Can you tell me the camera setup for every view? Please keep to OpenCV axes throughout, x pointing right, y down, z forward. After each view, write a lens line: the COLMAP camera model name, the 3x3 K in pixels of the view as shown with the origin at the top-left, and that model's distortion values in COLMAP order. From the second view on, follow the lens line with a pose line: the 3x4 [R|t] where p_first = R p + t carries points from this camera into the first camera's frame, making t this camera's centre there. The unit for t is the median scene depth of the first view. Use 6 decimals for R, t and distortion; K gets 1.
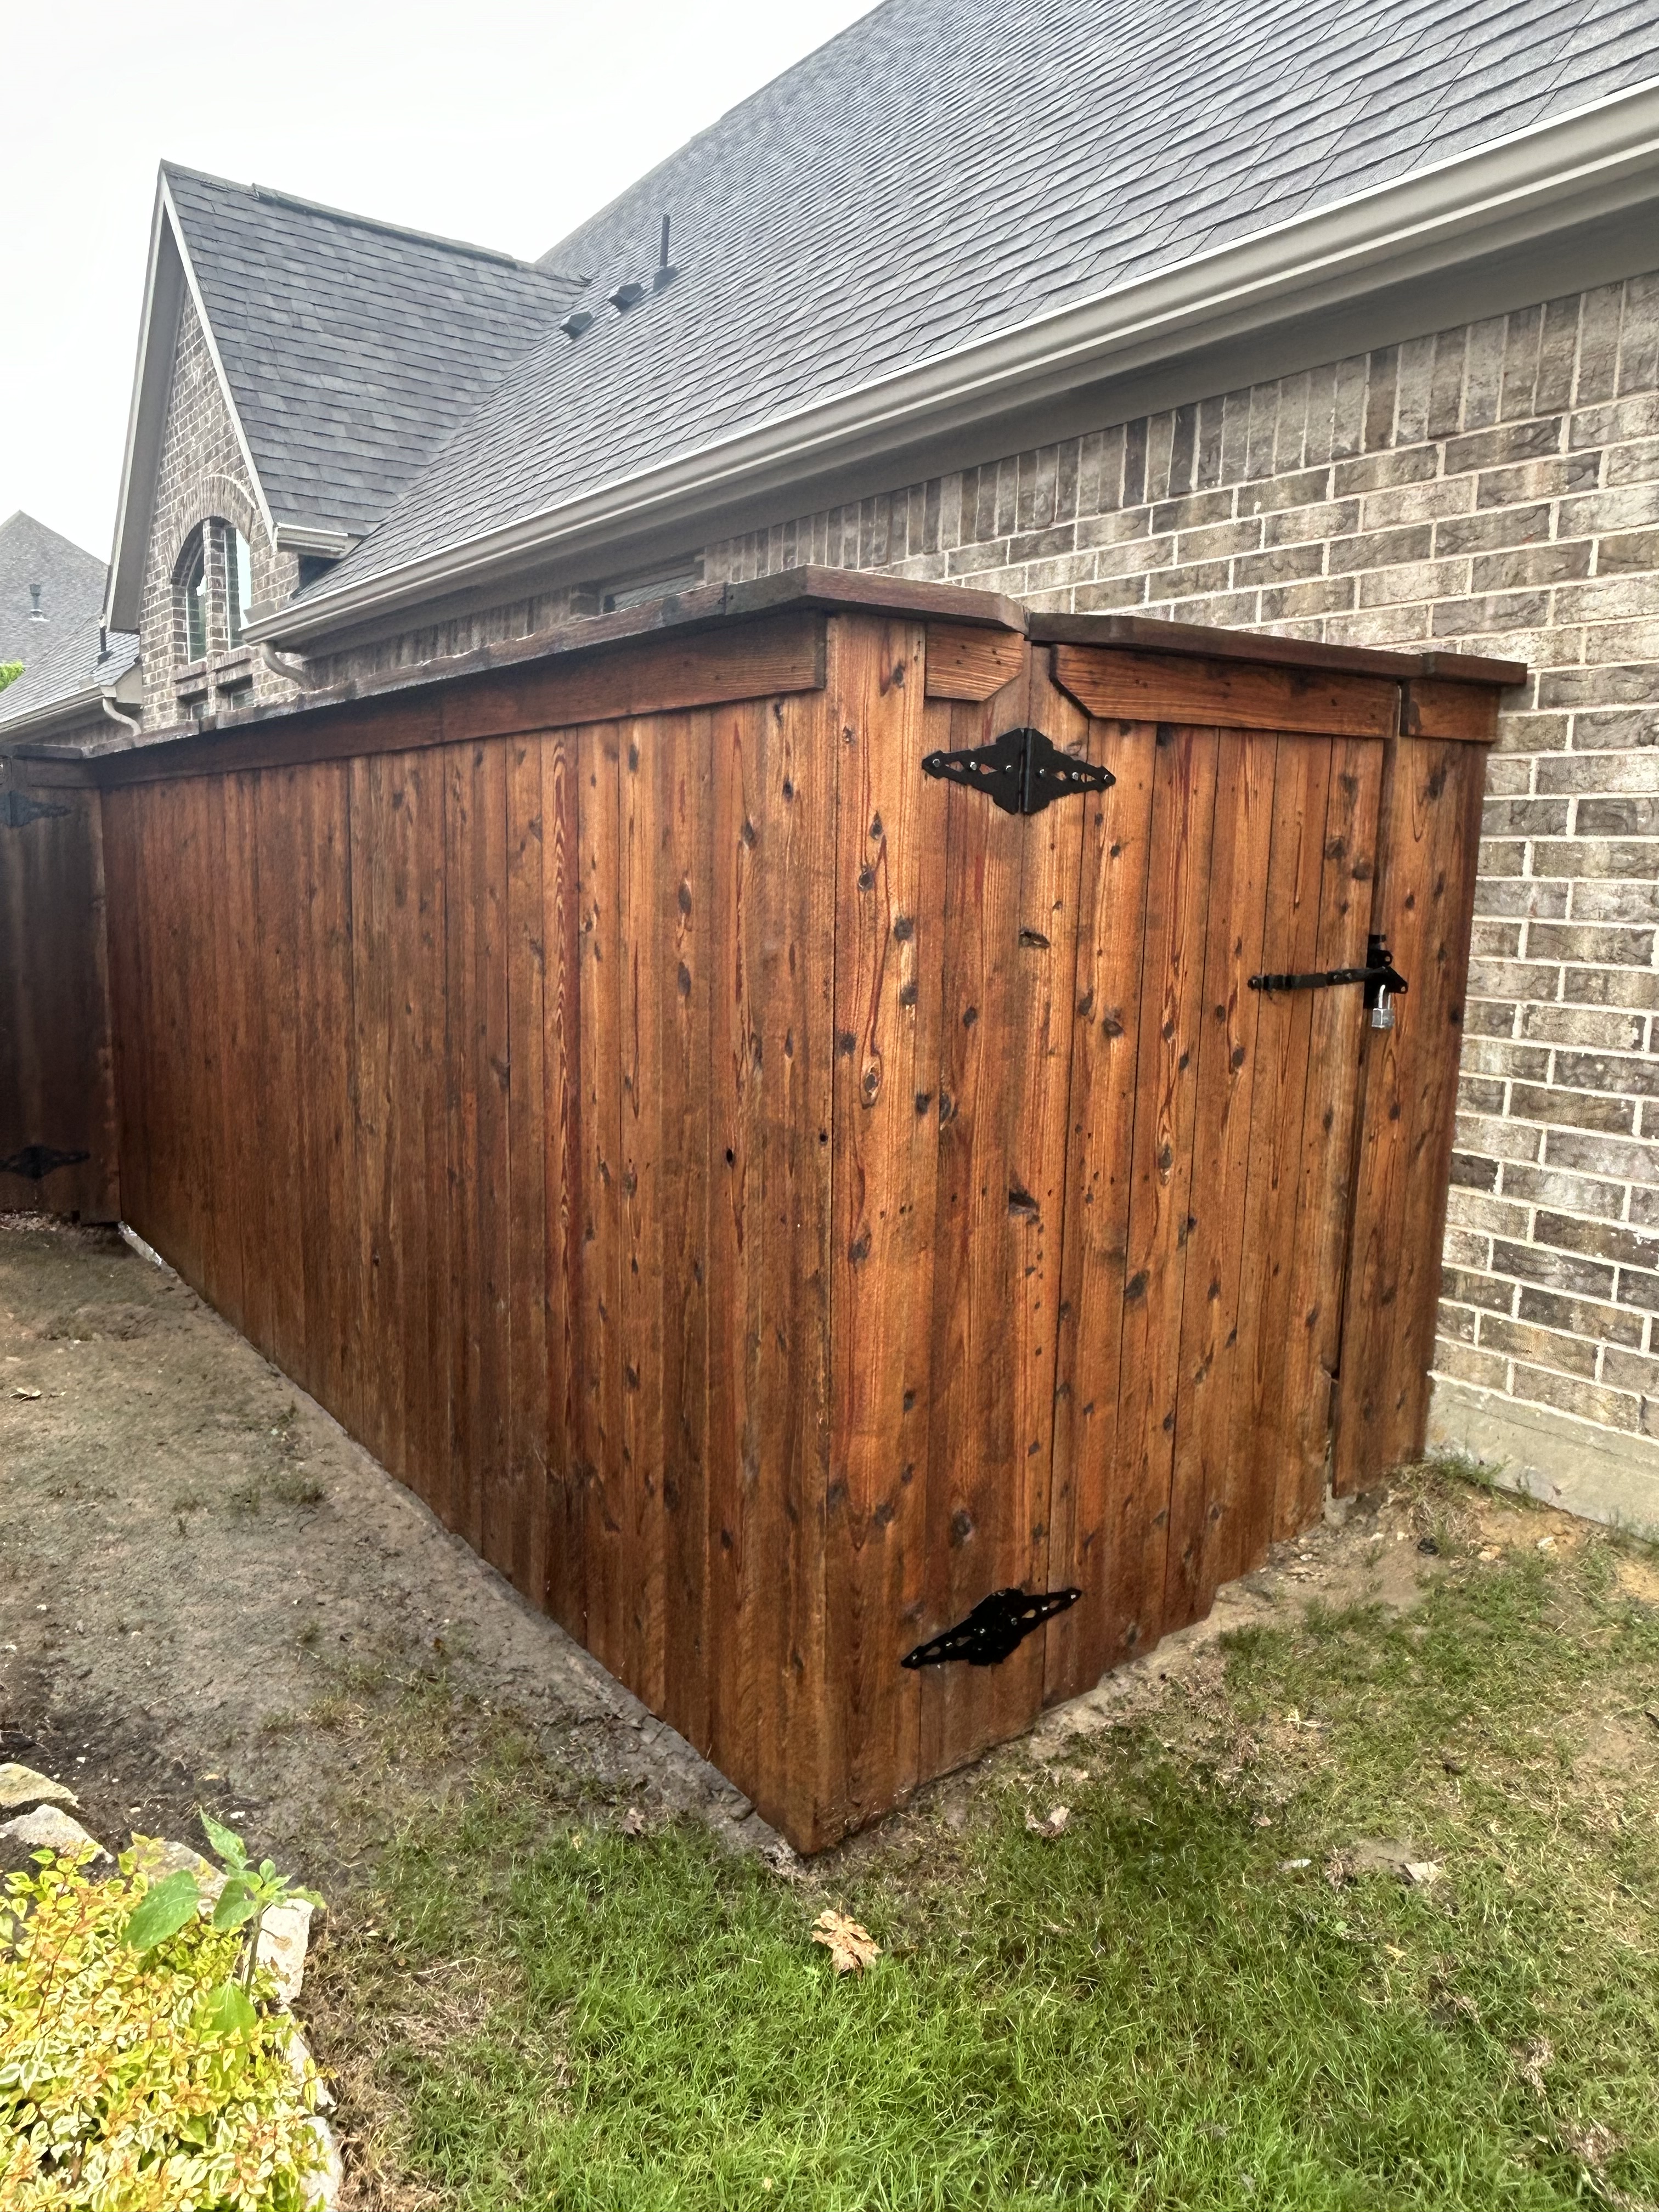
lens RADIAL K [[1529.6, 0, 822.3], [0, 1529.6, 1108.6], [0, 0, 1]] dist [-0.013102, 0.011648]
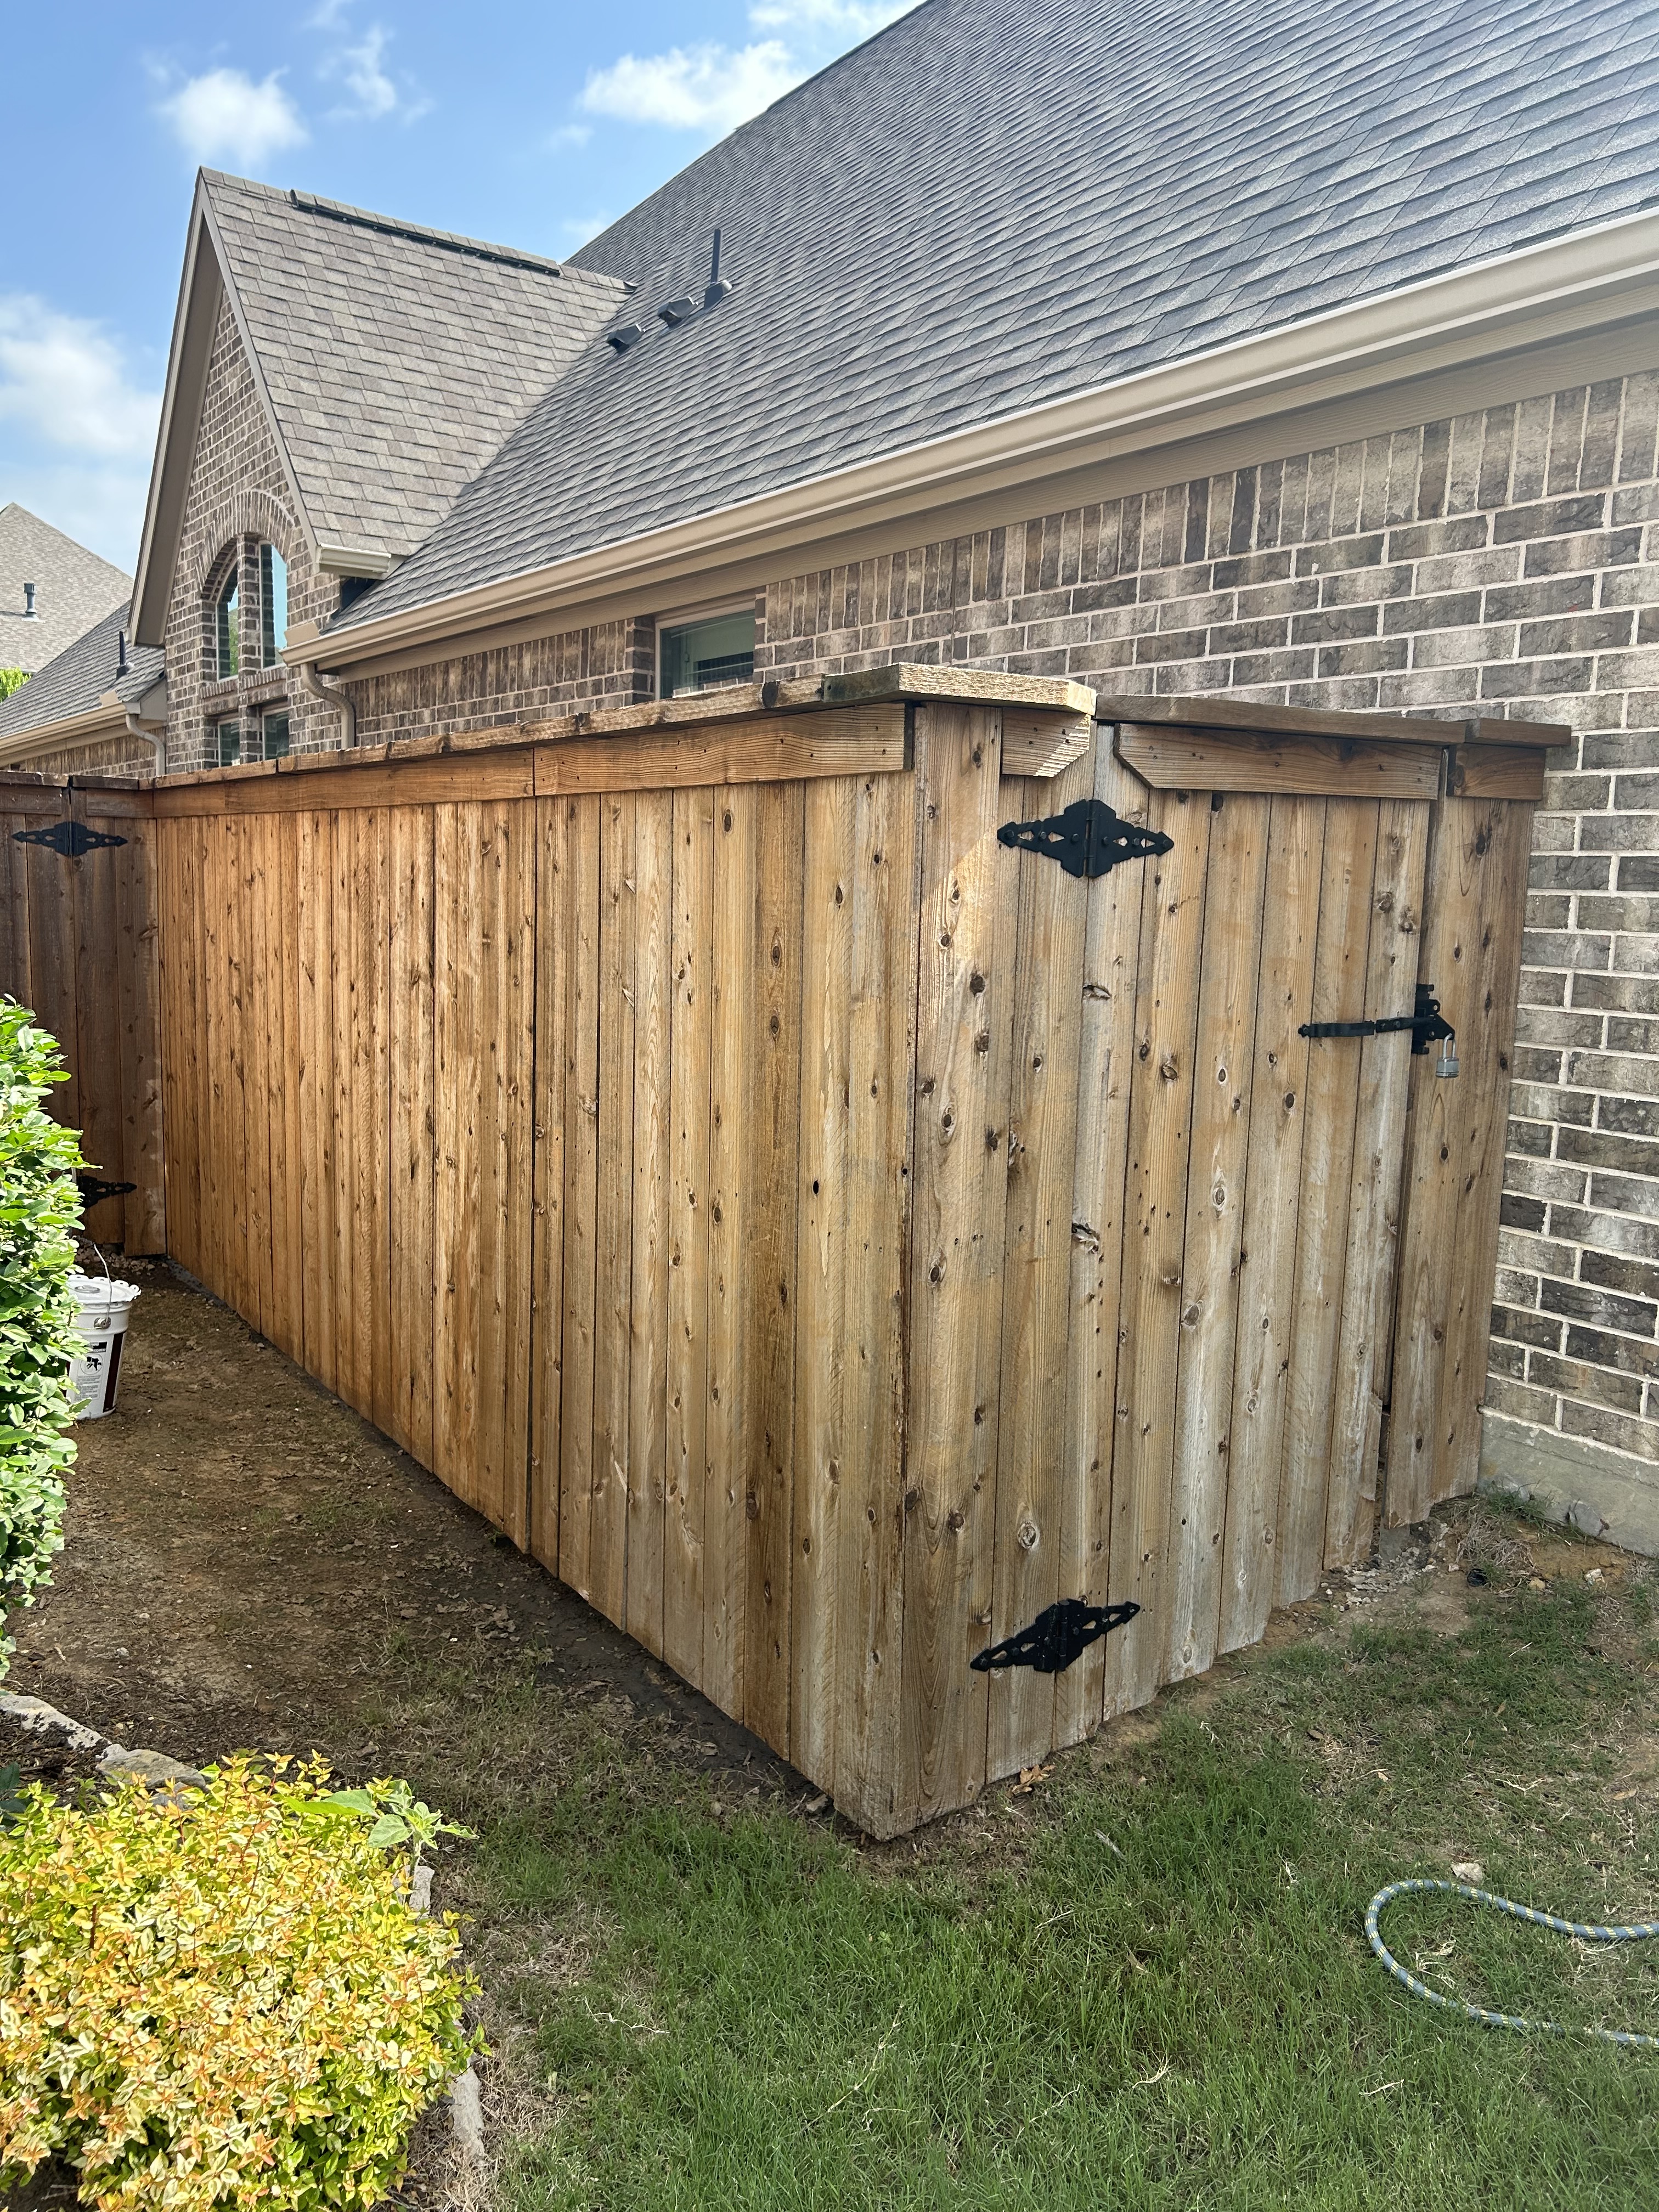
lens RADIAL K [[1652.4, 0, 829.1], [0, 1652.4, 1102.7], [0, 0, 1]] dist [0.043869, -0.041504]
pose [[0.999816, 0.008605, -0.017143, -0.024187], [-0.009062, 0.999602, -0.026724, 0.001196], [0.016906, 0.026874, 0.999496, -0.138470]]
